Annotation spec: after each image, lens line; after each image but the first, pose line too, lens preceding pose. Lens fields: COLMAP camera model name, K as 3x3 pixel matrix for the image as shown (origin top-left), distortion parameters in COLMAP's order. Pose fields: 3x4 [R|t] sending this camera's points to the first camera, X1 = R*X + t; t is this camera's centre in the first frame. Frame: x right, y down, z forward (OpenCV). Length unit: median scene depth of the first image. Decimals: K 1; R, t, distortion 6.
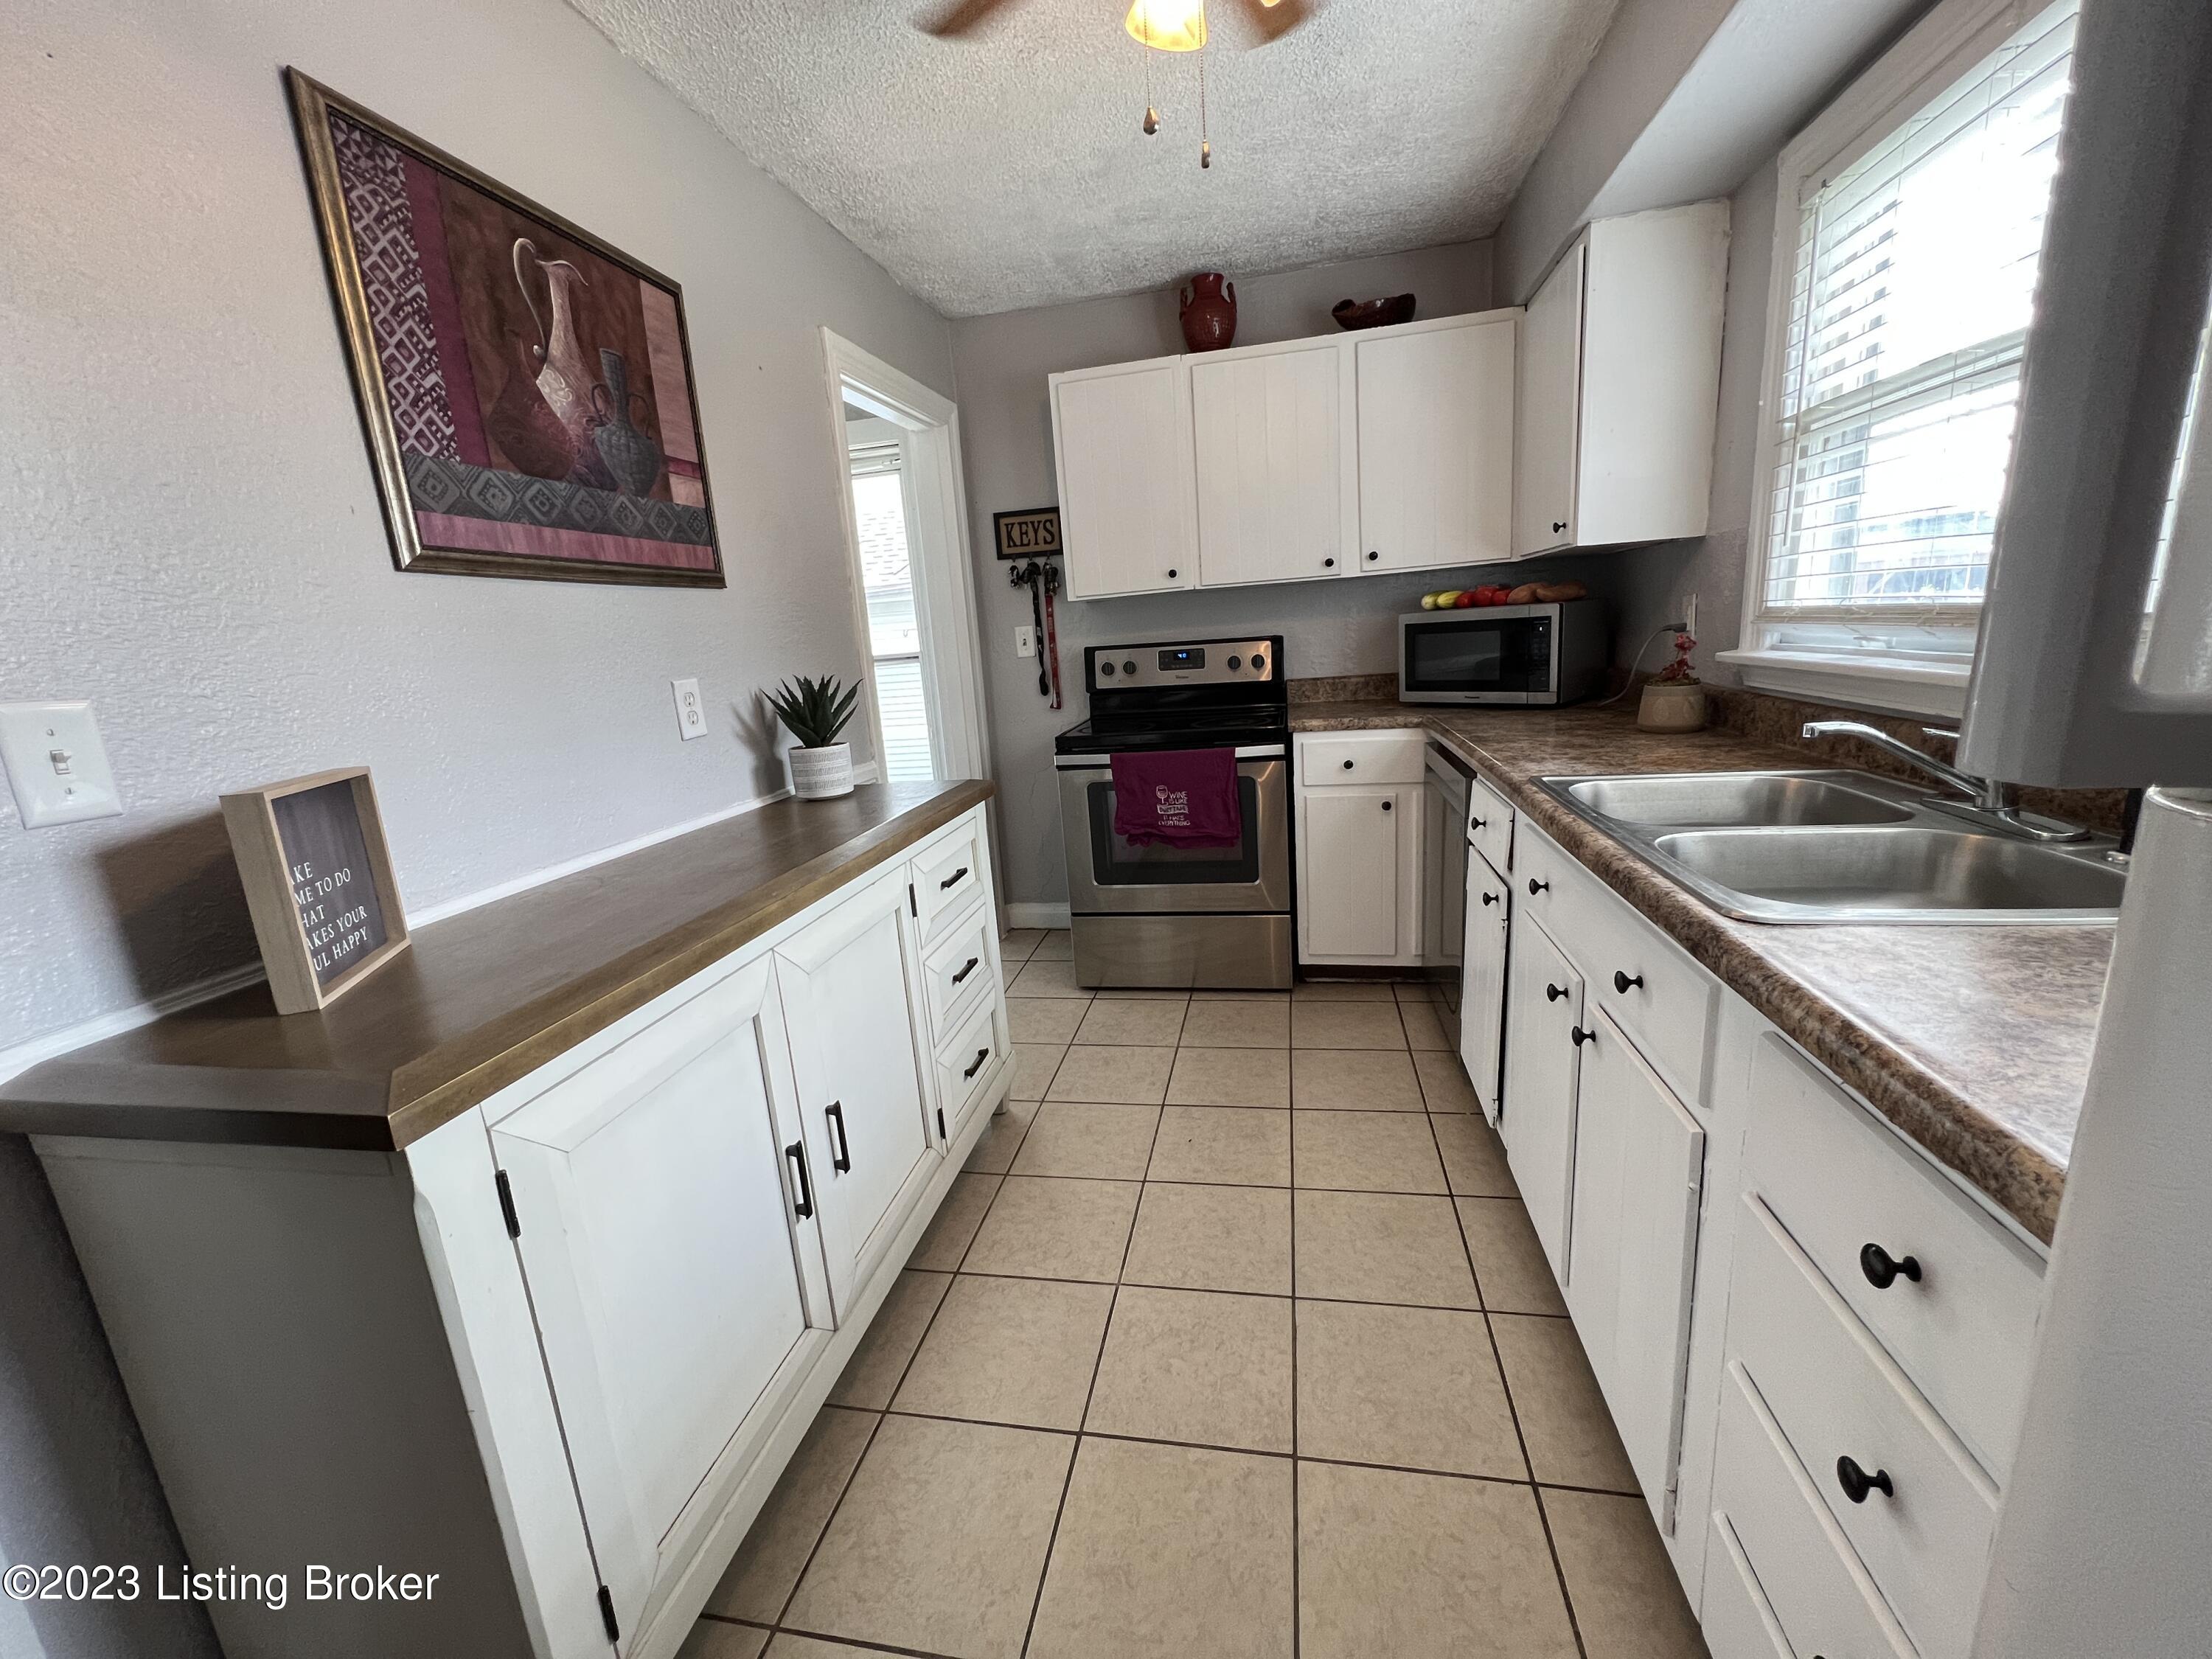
lens RADIAL K [[888.9, 0, 1100.3], [0, 888.9, 824.8], [0, 0, 1]] dist [-0.002456, 0.000645]
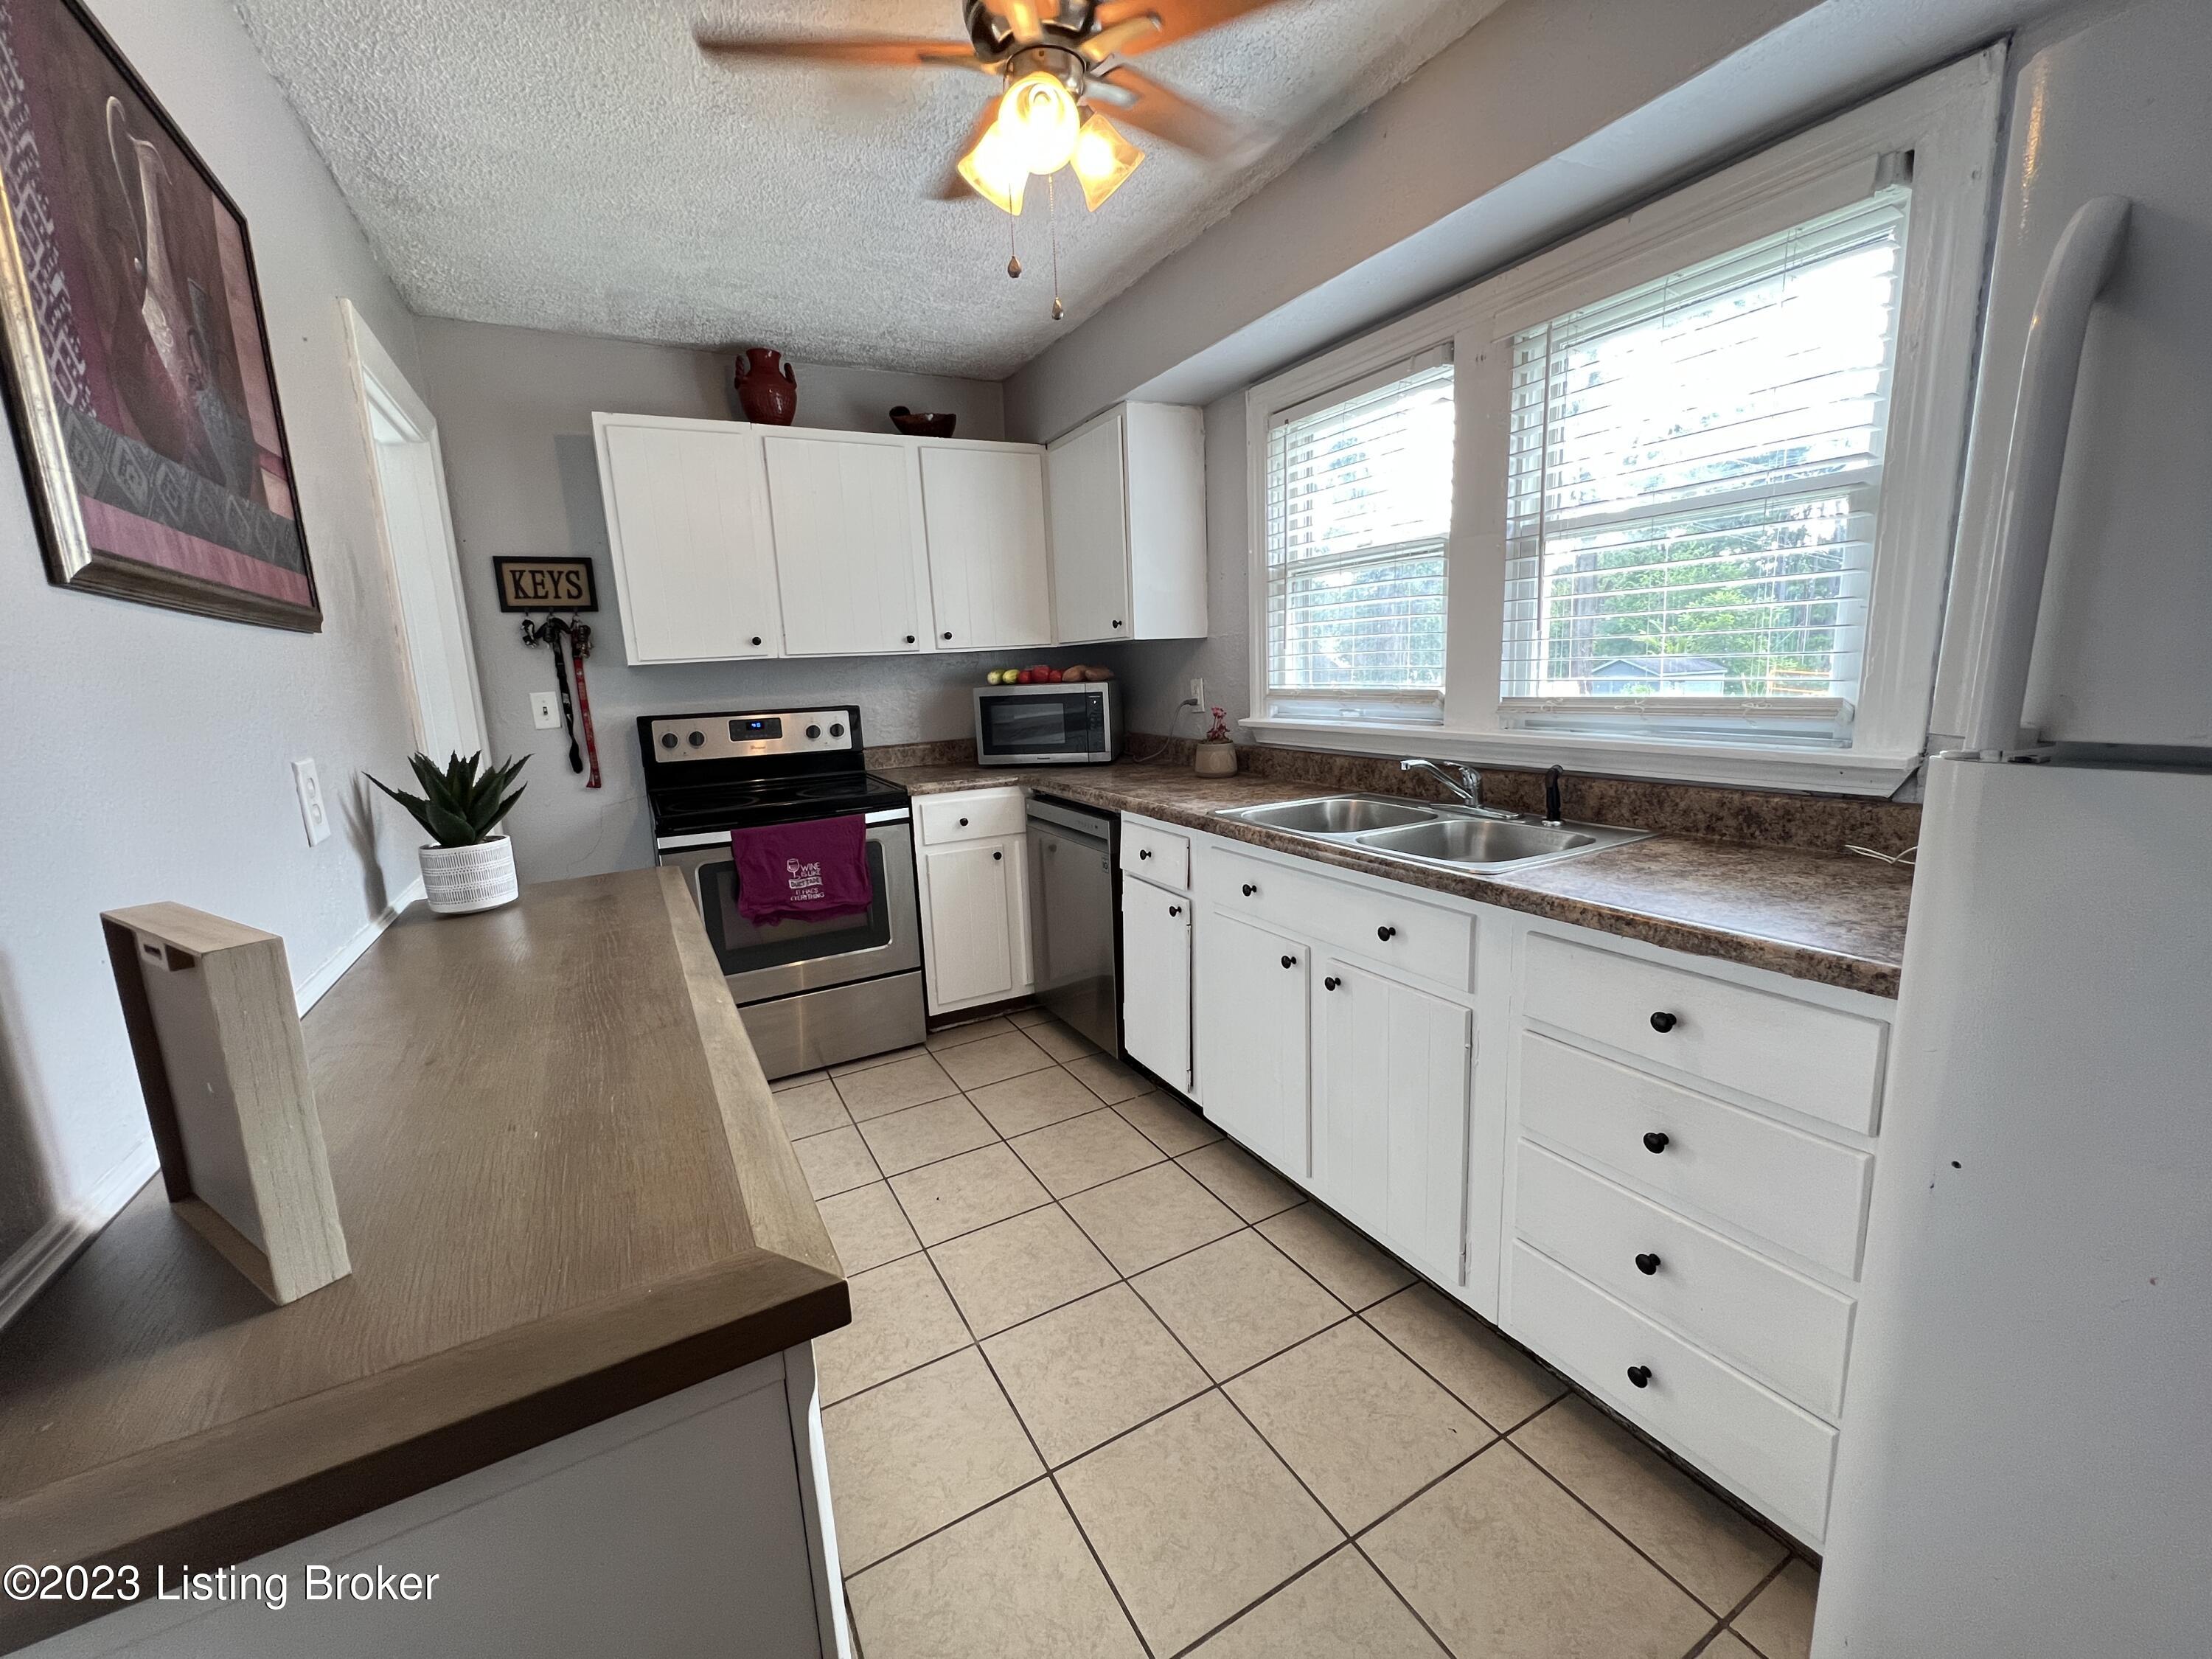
lens RADIAL K [[888.9, 0, 1100.3], [0, 888.9, 824.8], [0, 0, 1]] dist [-0.002456, 0.000645]
pose [[0.765956, -0.076795, 0.638290, -0.283363], [0.126799, 0.991383, -0.032883, -0.006767], [-0.630264, 0.106121, 0.769094, 0.048198]]
